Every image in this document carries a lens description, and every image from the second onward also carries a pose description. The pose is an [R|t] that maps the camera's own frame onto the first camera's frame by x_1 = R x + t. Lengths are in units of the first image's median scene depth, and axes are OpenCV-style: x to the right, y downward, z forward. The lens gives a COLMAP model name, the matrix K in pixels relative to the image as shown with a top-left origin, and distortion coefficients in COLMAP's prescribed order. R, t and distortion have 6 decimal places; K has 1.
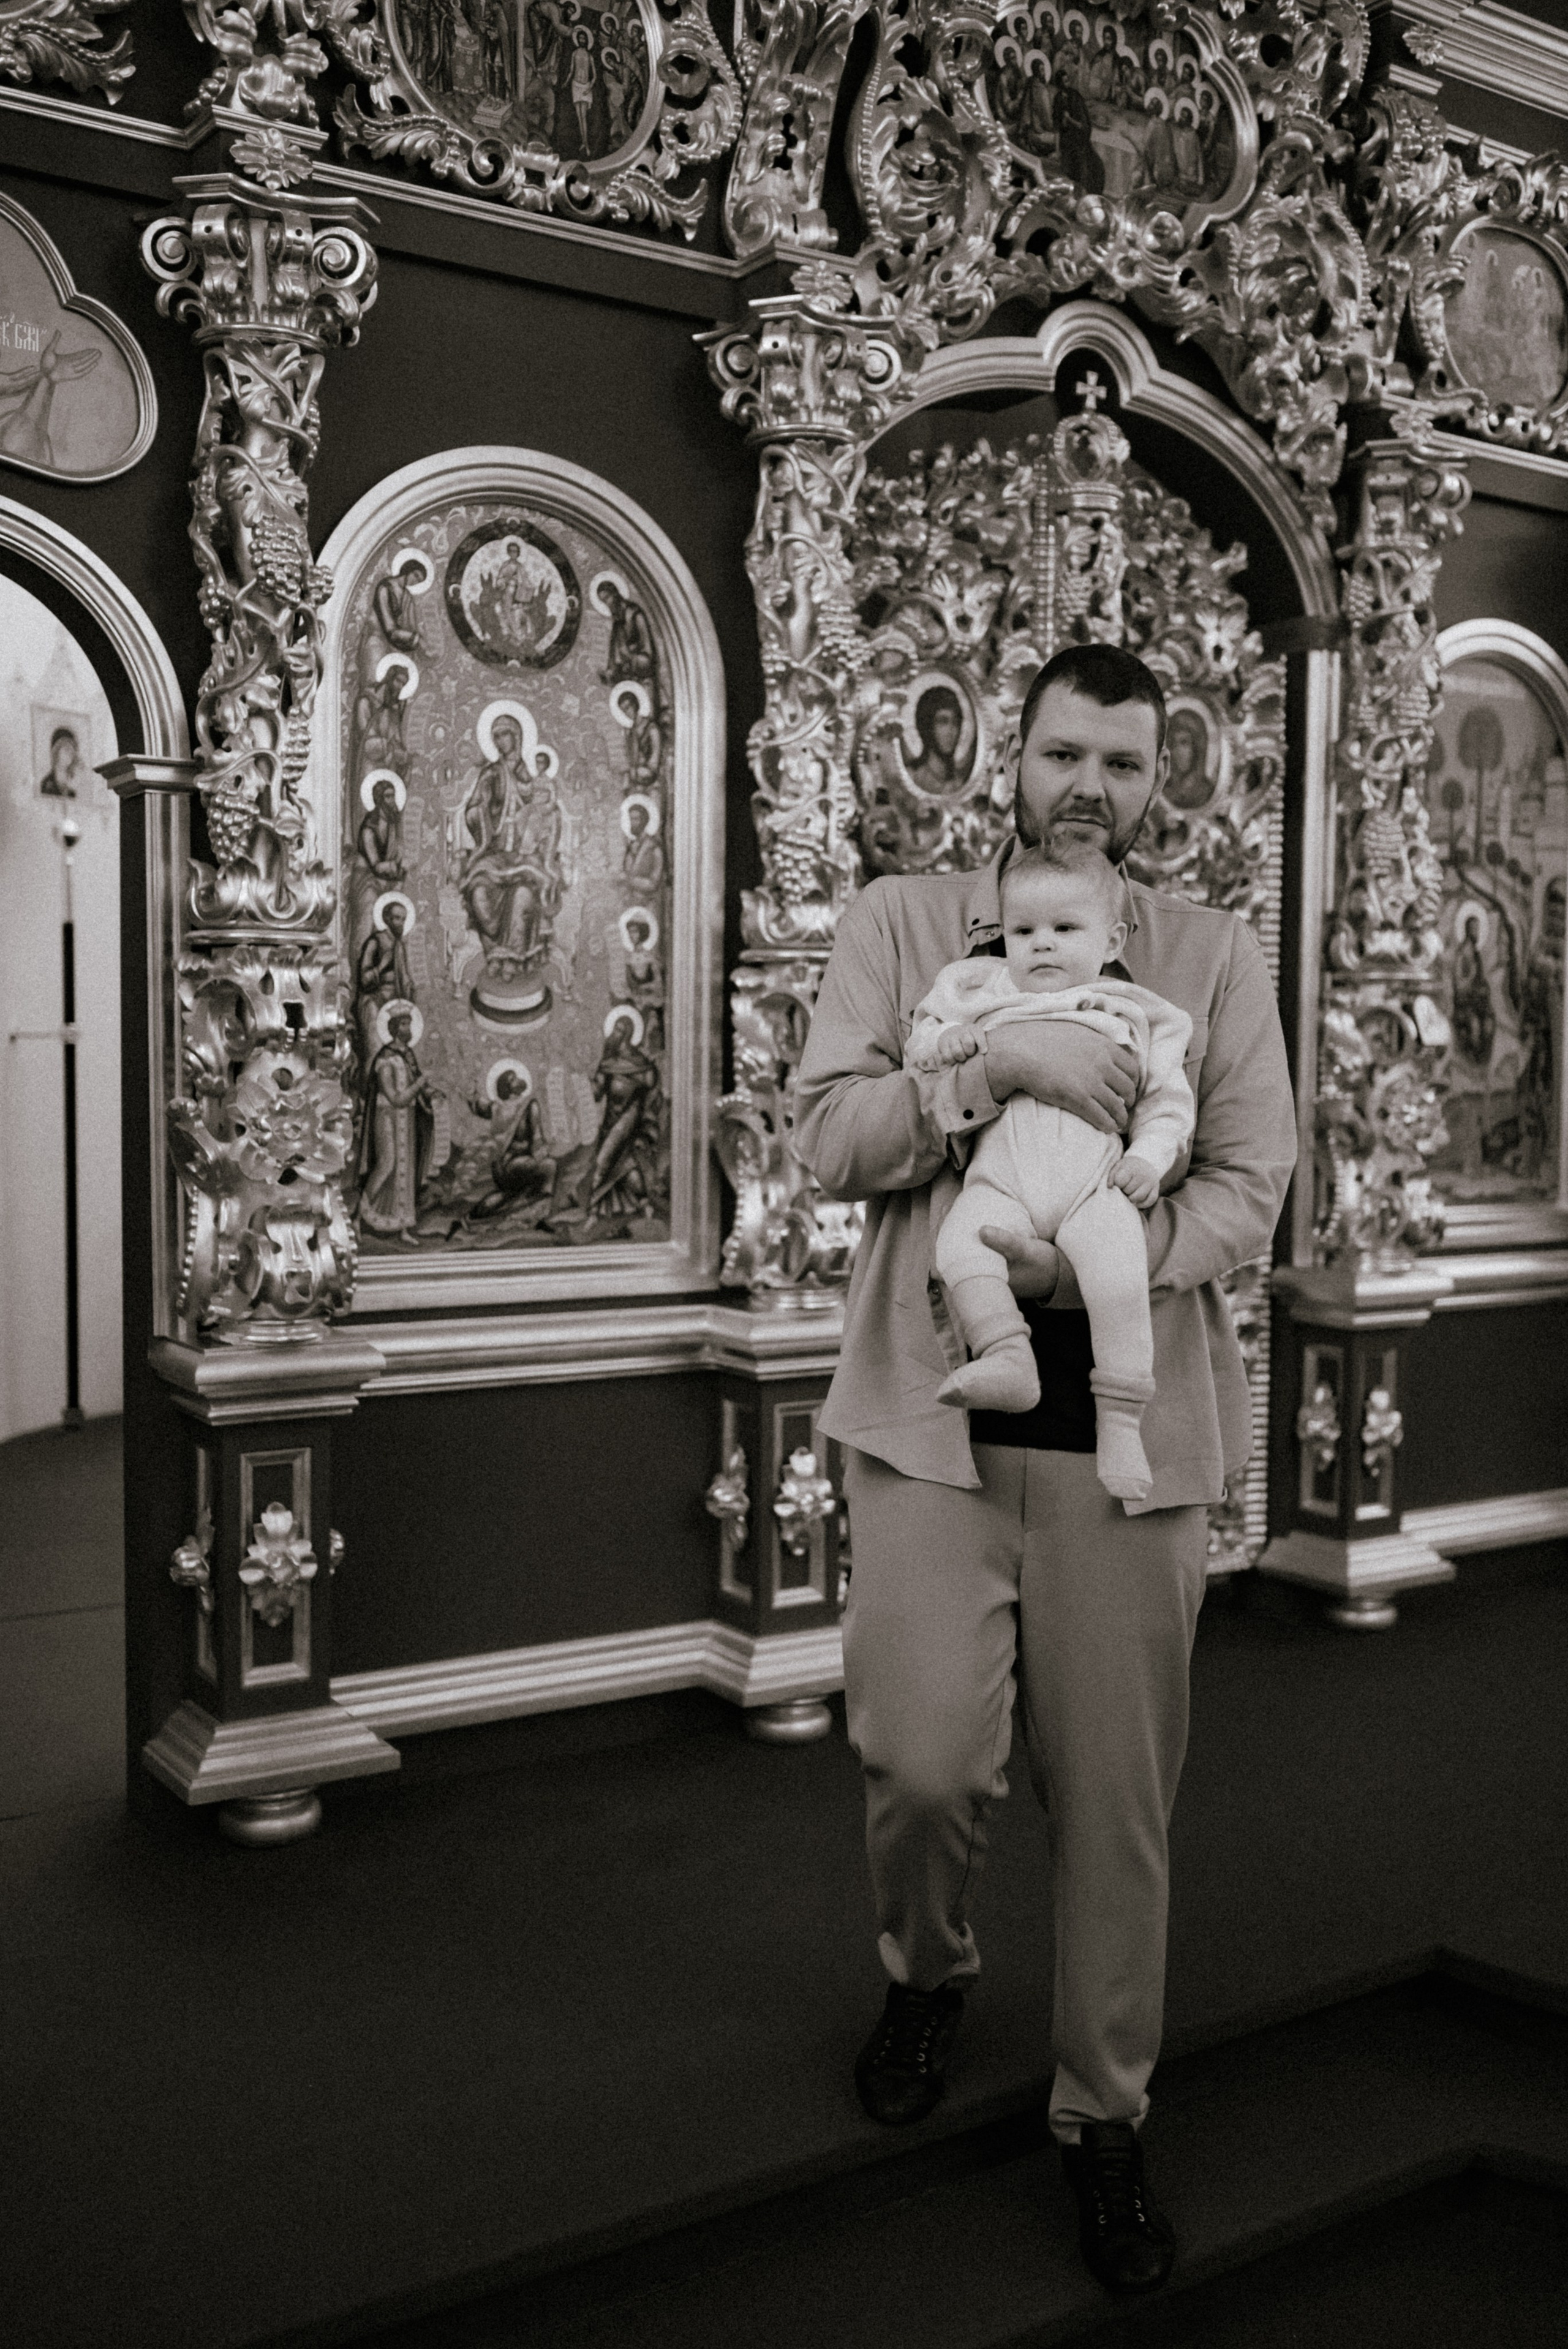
lens RADIAL K [[2214.9, 0, 789.1], [0, 2214.9, 1182.8], [0, 0, 1]] dist [-0.006382, 0.012477]
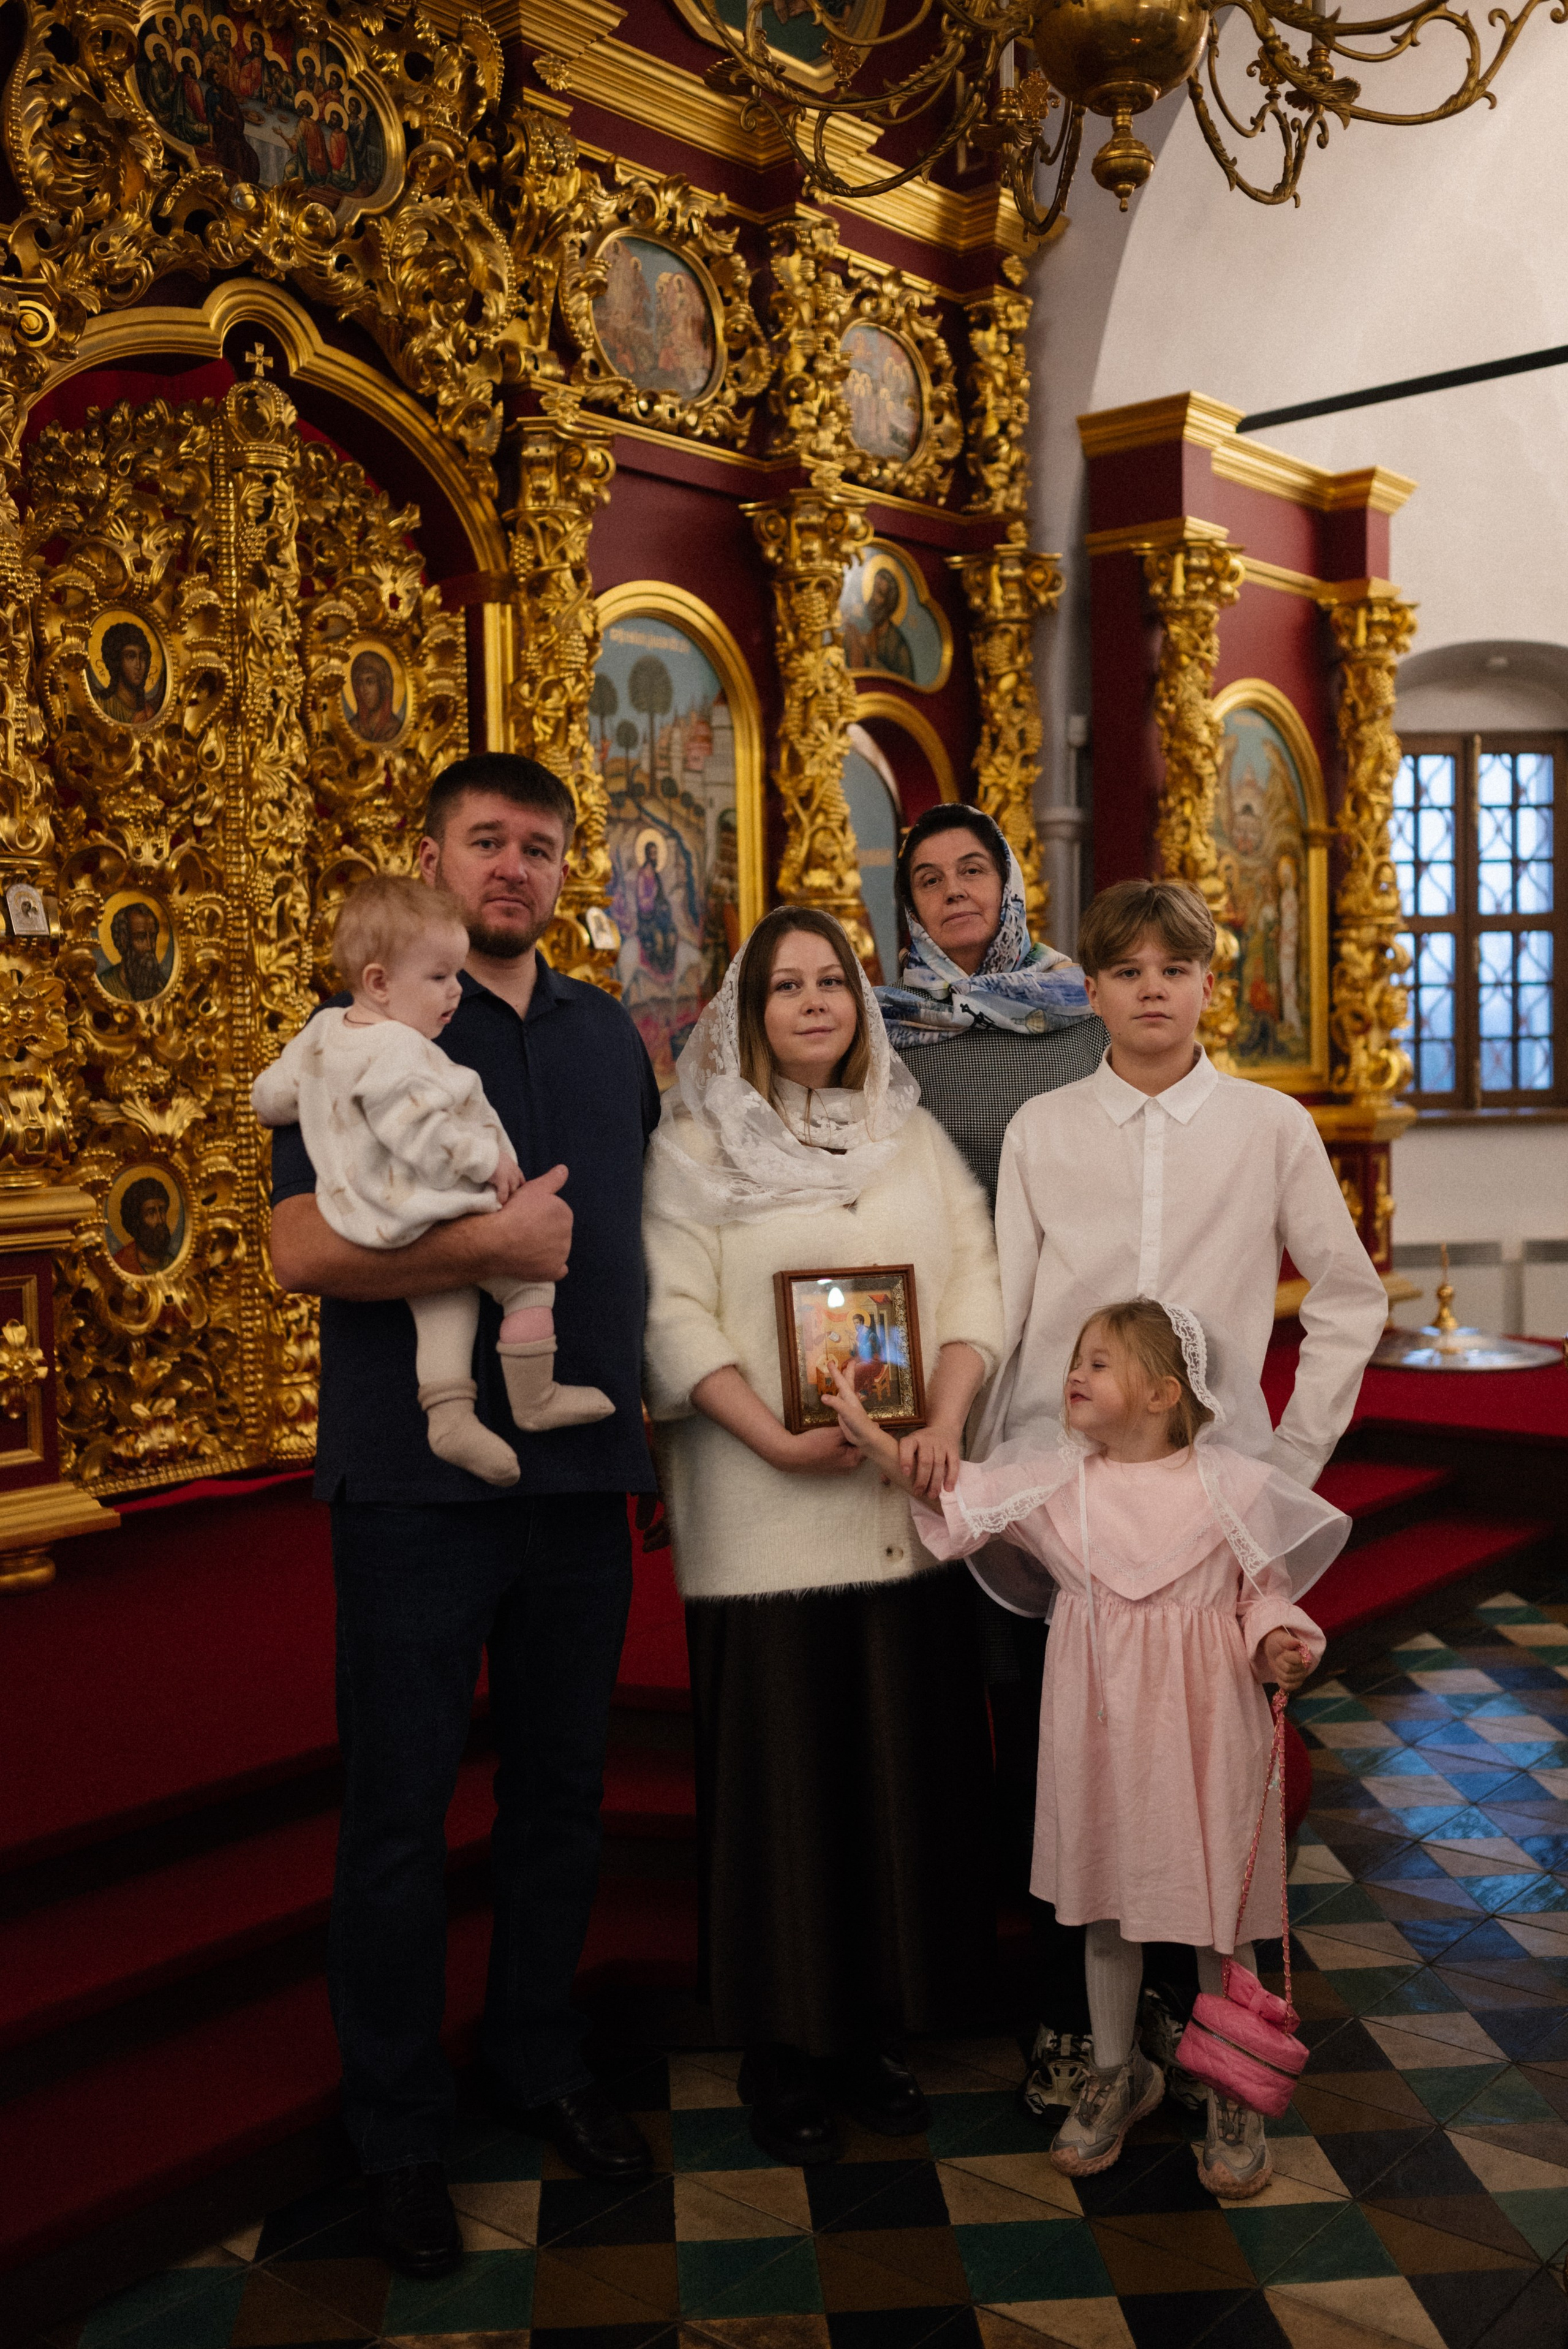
lens RADIAL K [[2216.7, 0, 779.4], [0, 2216.7, 1167.5], [0, 0, 1]] dist [-0.008051, 0.009762]
pose [[0.964253, -0.045474, 0.261053, 0.084004], [0.046928, 0.998898, 0.000664, 0.059592], [-0.260796, 0.011610, 0.965324, -0.137729]]
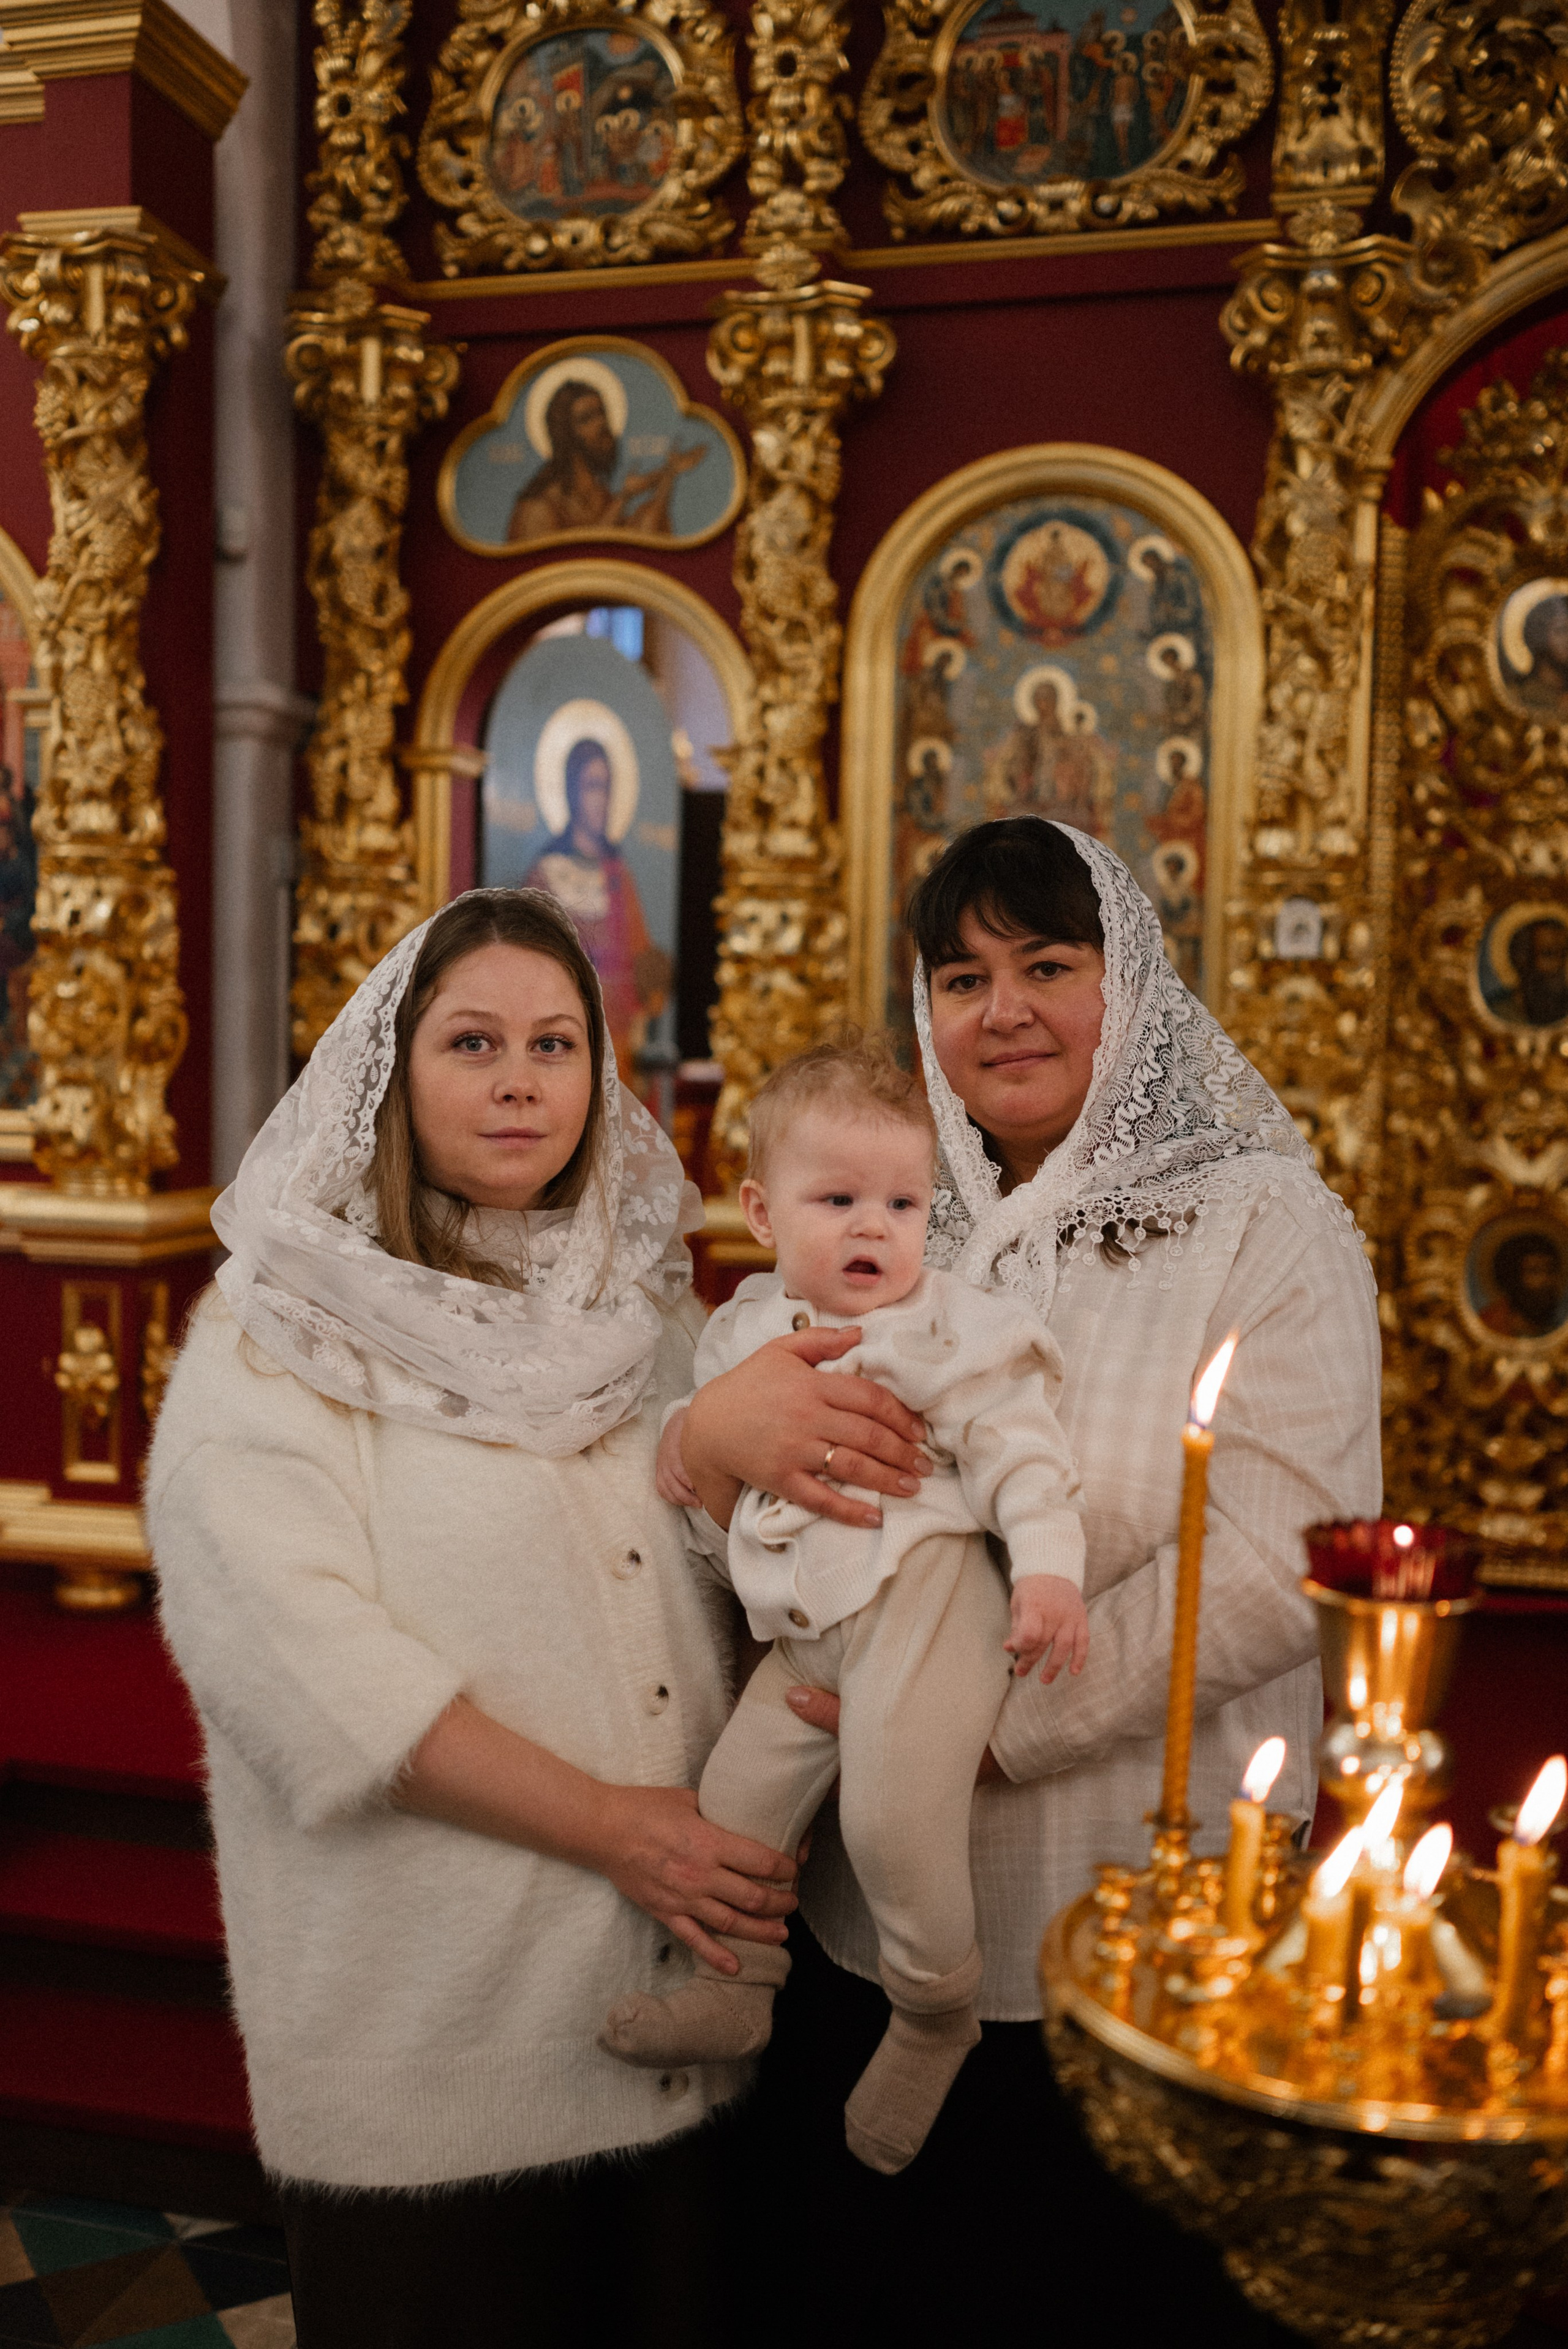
lens RADIAL K [[2215.0, 0, 770.5], [0, 2215.0, 1183.0], [0, 0, 1]] dist [-0.009193, 0.015133]
pose [[0.659950, 0.053062, -0.749434, 0.585384], [-0.060323, 0.998025, 0.017543, 0.031911], [0.748884, 0.033630, 0.661847, 0.134131]]
